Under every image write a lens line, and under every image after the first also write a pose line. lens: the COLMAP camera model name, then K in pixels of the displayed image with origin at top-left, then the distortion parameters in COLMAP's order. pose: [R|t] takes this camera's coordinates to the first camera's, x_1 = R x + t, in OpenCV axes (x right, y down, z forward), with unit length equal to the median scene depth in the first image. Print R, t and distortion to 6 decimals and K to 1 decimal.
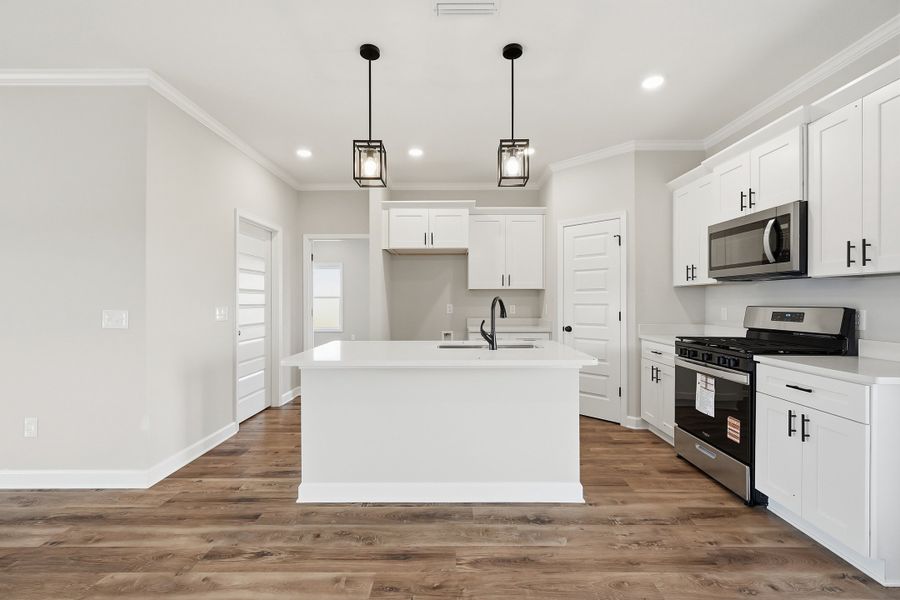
lens RADIAL K [[380.7, 0, 456.0], [0, 380.7, 300.2], [0, 0, 1]] dist [-0.001385, -0.000023]
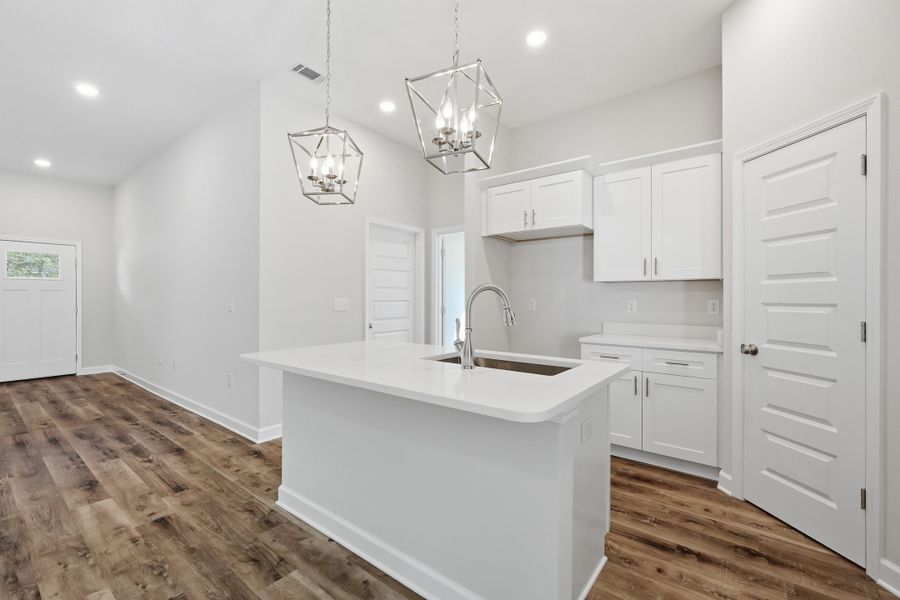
lens RADIAL K [[384.8, 0, 446.7], [0, 384.8, 299.5], [0, 0, 1]] dist [0.000662, 0.000372]
pose [[0.780216, -0.000295, -0.625510, 0.493254], [0.002536, 0.999993, 0.002692, 0.001996], [0.625505, -0.003686, 0.780212, 0.492598]]
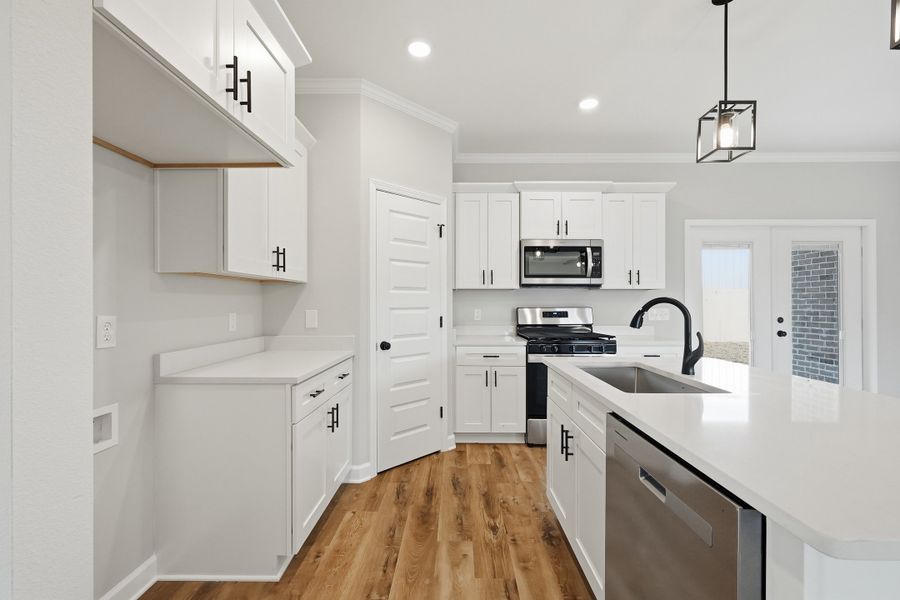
lens RADIAL K [[382.1, 0, 452.6], [0, 382.1, 301.8], [0, 0, 1]] dist [-0.001649, -0.000004]
pose [[0.012419, 0.005183, 0.999909, -0.604147], [-0.001393, 0.999986, -0.005166, 0.003267], [-0.999922, -0.001329, 0.012426, 1.424212]]
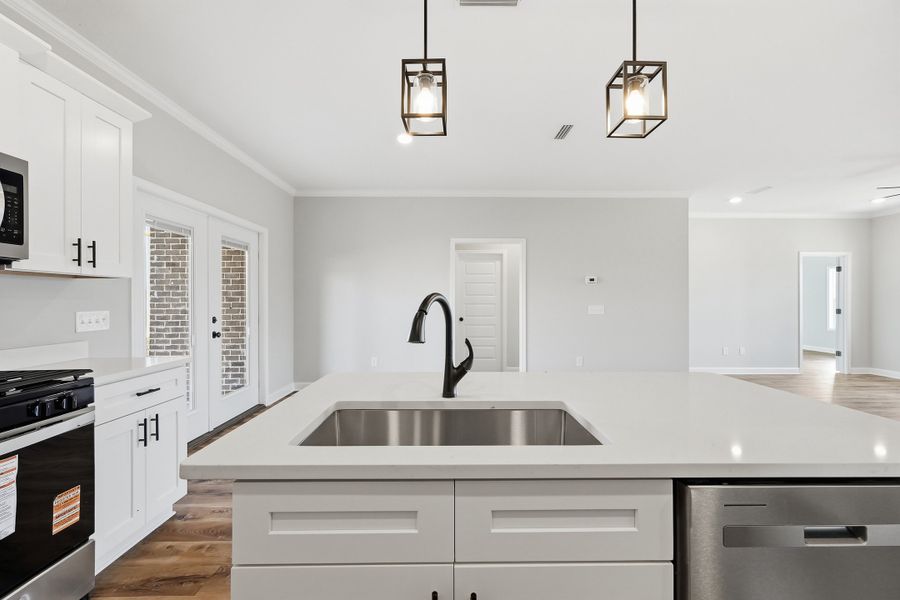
lens RADIAL K [[383.1, 0, 452.3], [0, 383.1, 300.2], [0, 0, 1]] dist [0.000794, 0.000447]
pose [[-0.999980, 0.002852, -0.005687, 0.097118], [0.002869, 0.999992, -0.002884, 0.001559], [0.005678, -0.002901, -0.999980, 1.528464]]
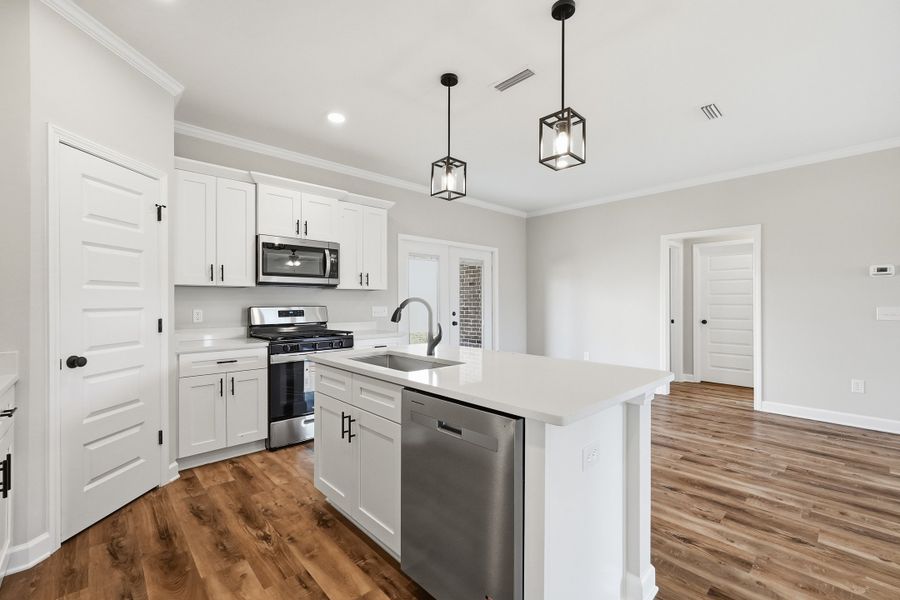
lens RADIAL K [[383.1, 0, 452.3], [0, 383.1, 300.2], [0, 0, 1]] dist [0.000794, 0.000447]
pose [[-0.682111, 0.006776, 0.731217, -0.620671], [0.003370, 0.999976, -0.006123, 0.004240], [-0.731241, -0.001712, -0.682117, 1.601822]]
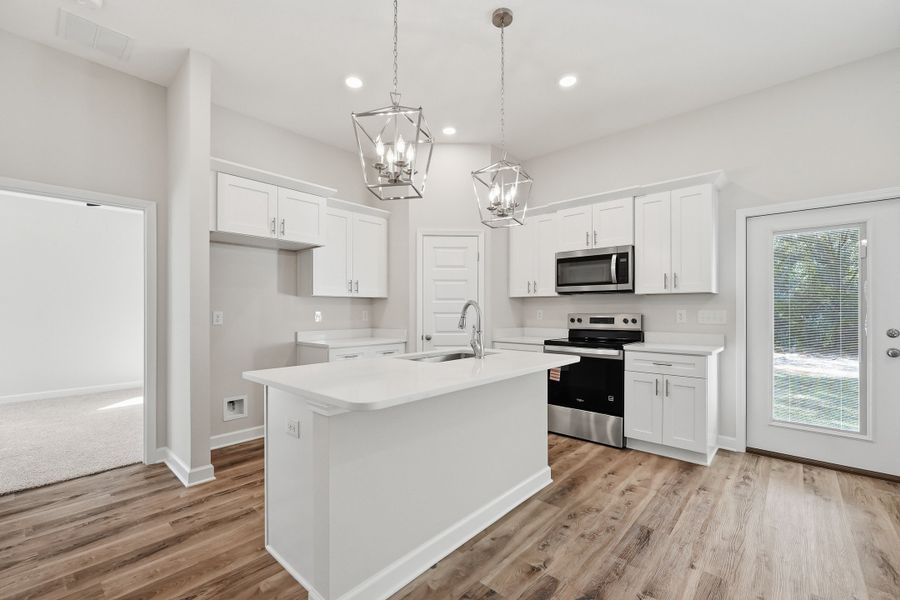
lens RADIAL K [[386.8, 0, 450.6], [0, 386.8, 308.5], [0, 0, 1]] dist [0.001567, -0.000013]
pose [[0.670851, 0.000928, 0.741591, -0.690278], [0.001282, 0.999996, -0.002411, 0.001989], [-0.741591, 0.002568, 0.670848, 0.435393]]
